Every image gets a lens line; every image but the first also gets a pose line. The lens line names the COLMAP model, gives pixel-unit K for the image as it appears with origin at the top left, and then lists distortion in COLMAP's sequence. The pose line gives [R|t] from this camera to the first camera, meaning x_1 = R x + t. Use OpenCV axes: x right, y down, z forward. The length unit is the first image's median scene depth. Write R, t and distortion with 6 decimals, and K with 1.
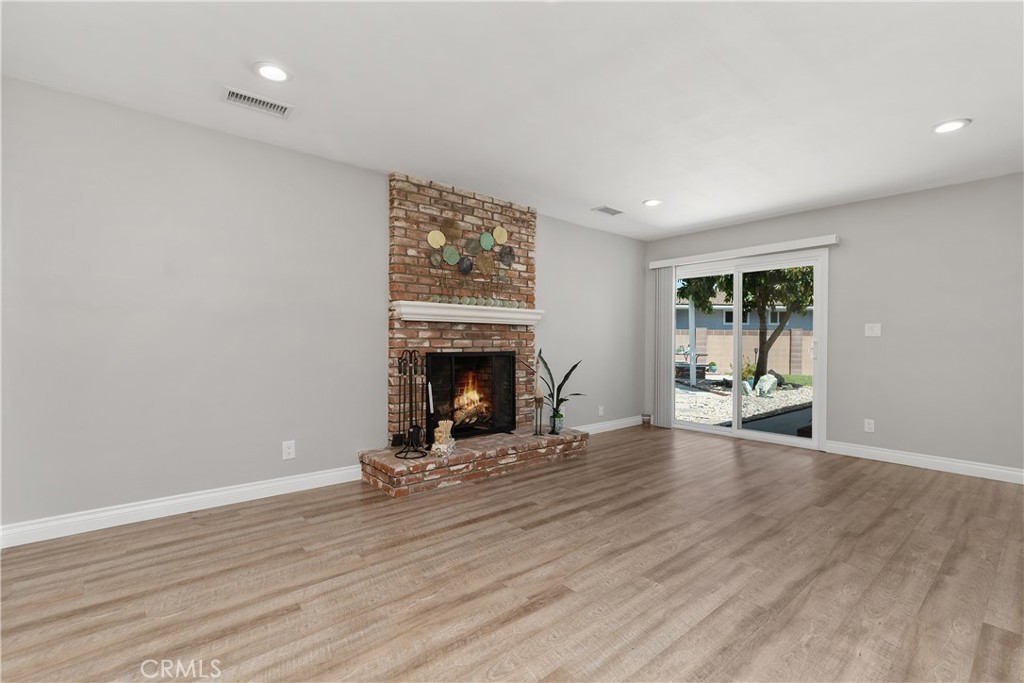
lens RADIAL K [[468.0, 0, 515.0], [0, 468.0, 346.1], [0, 0, 1]] dist [0.007732, 0.001011]
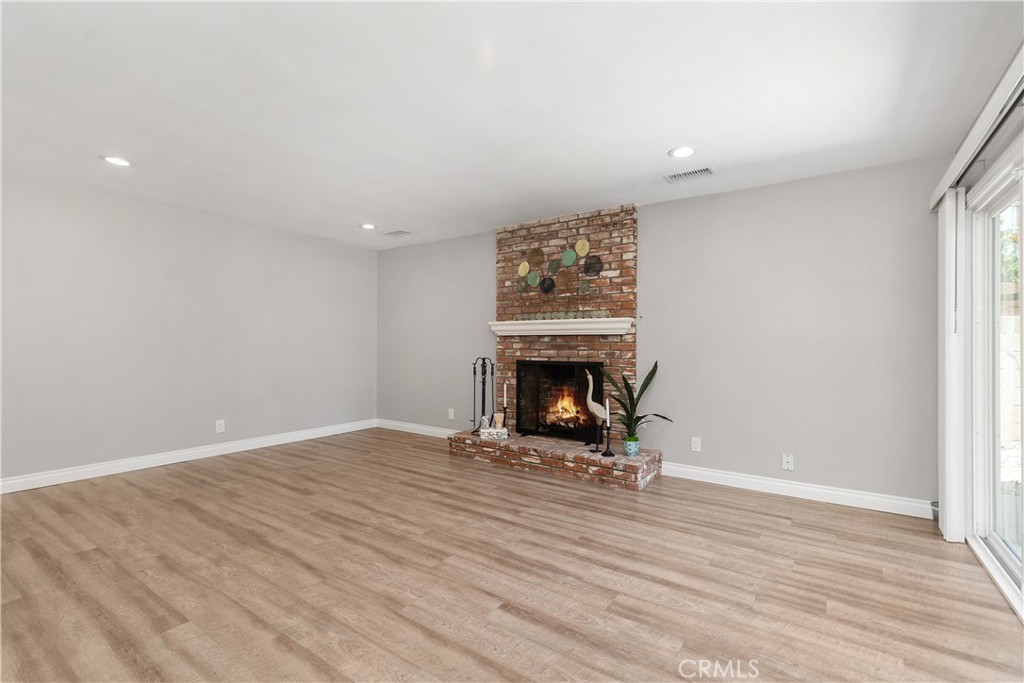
lens RADIAL K [[468.0, 0, 508.8], [0, 468.0, 346.3], [0, 0, 1]] dist [0.007732, 0.001011]
pose [[0.230300, -0.004038, -0.973111, 1.017053], [-0.013837, 0.999877, -0.007424, -0.013809], [0.973021, 0.015175, 0.230216, 0.673176]]
